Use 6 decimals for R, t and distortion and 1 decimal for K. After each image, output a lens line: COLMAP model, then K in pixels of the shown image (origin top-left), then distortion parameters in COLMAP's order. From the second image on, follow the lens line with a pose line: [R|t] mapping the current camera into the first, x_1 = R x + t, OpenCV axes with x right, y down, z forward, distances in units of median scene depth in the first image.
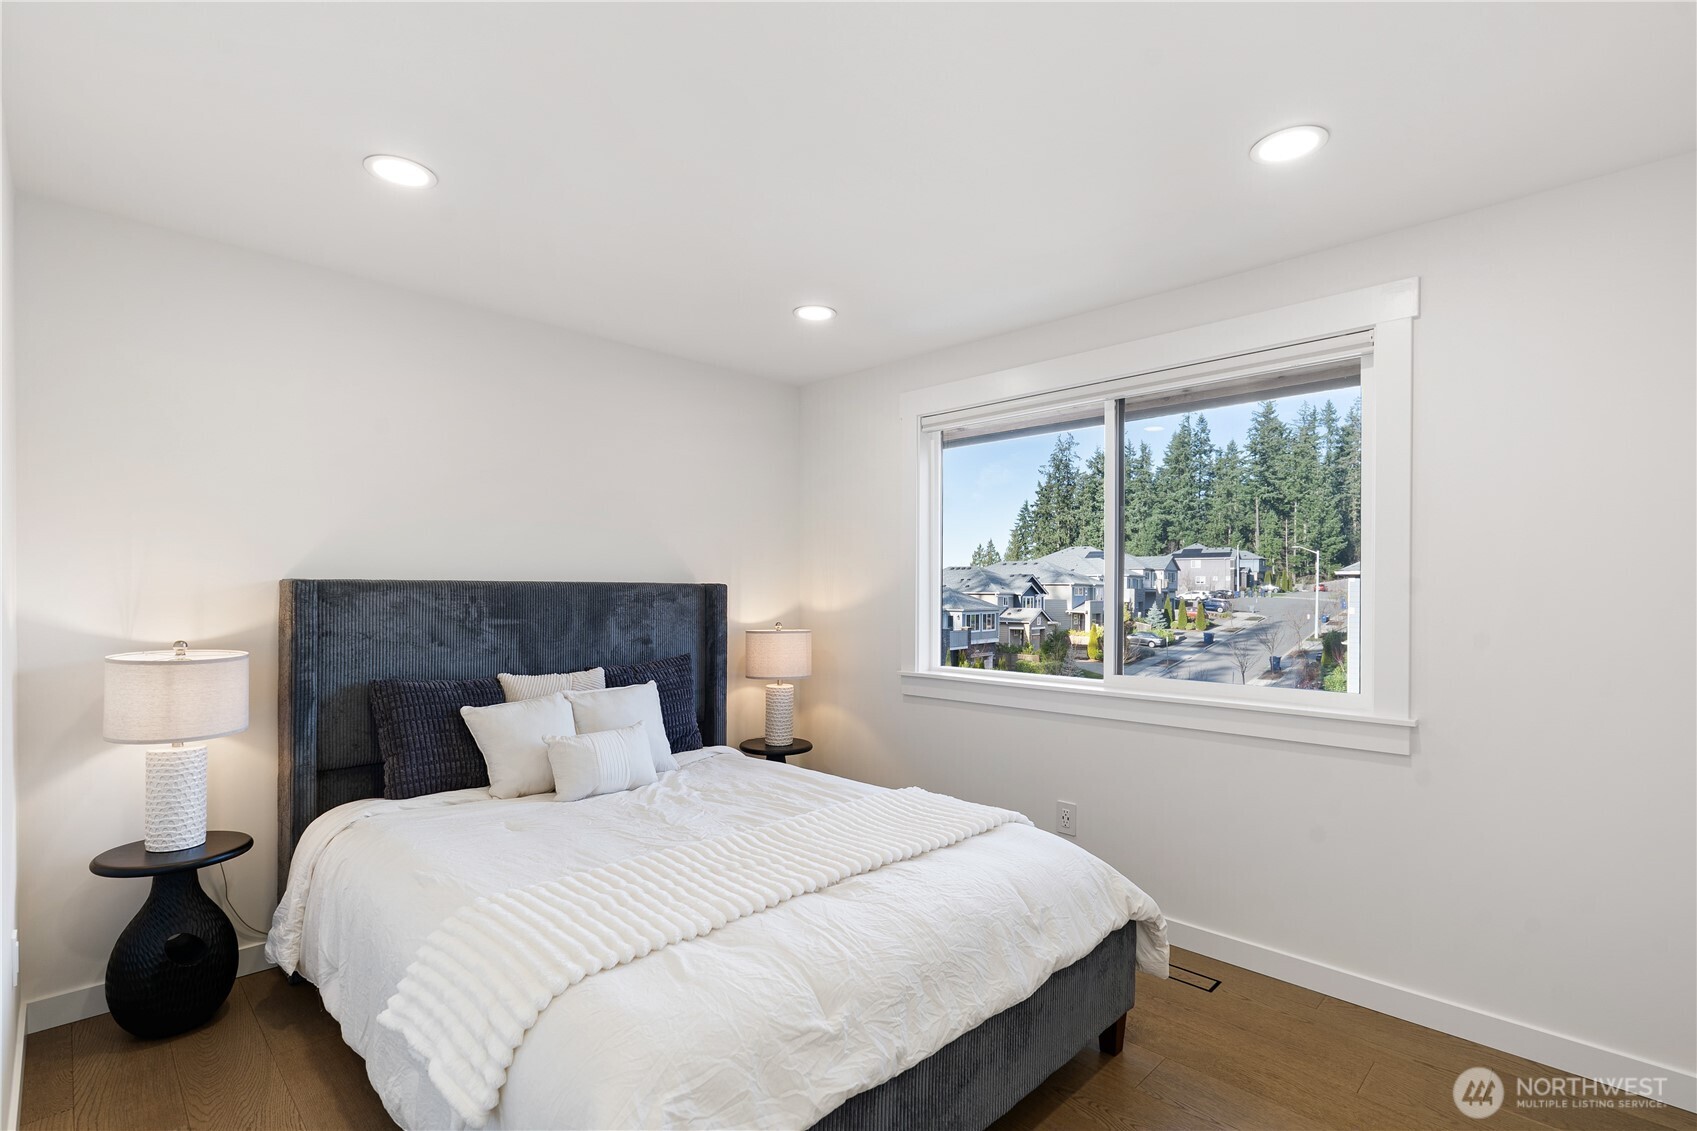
lens RADIAL K [[781.7, 0, 854.3], [0, 781.7, 594.3], [0, 0, 1]] dist [-0.001740, -0.000140]
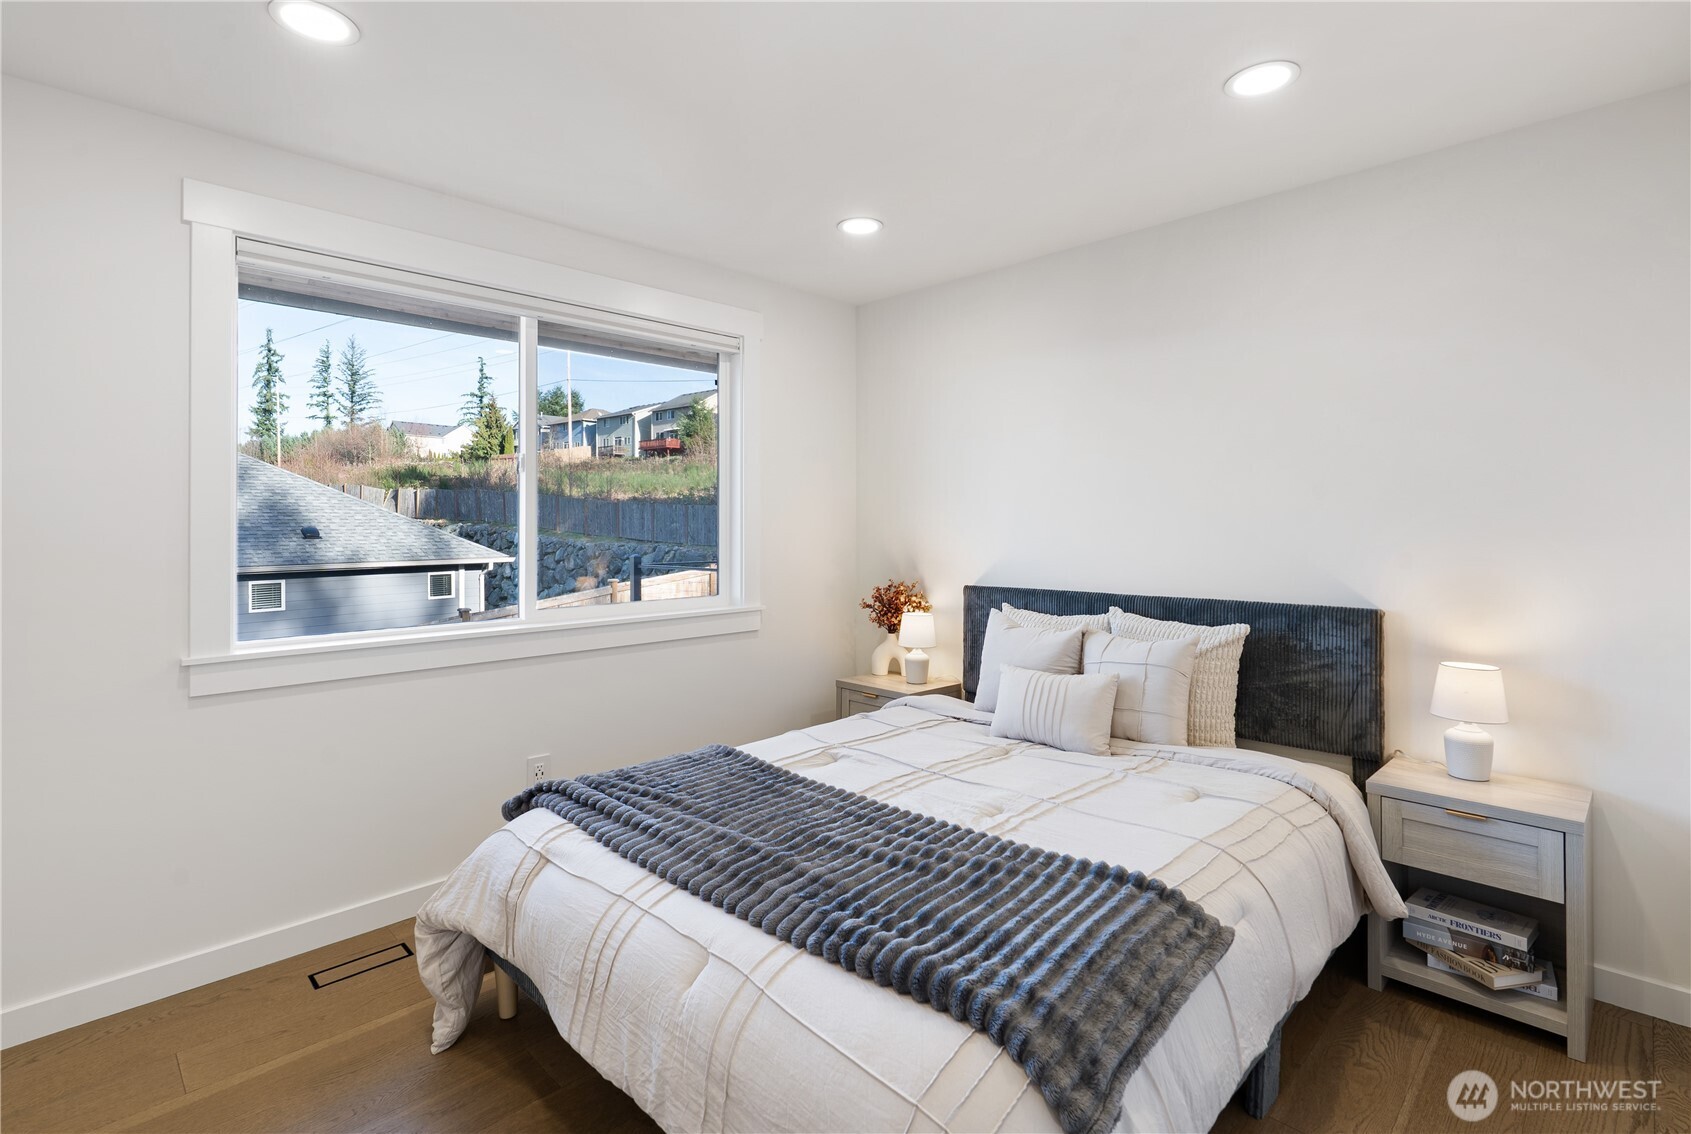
lens RADIAL K [[796.1, 0, 845.8], [0, 796.1, 527.5], [0, 0, 1]] dist [-0.000238, -0.000005]
pose [[-0.003404, -0.006123, 0.999975, -0.644512], [0.002849, 0.999977, 0.006133, -0.000673], [-0.999990, 0.002870, -0.003386, 0.647364]]
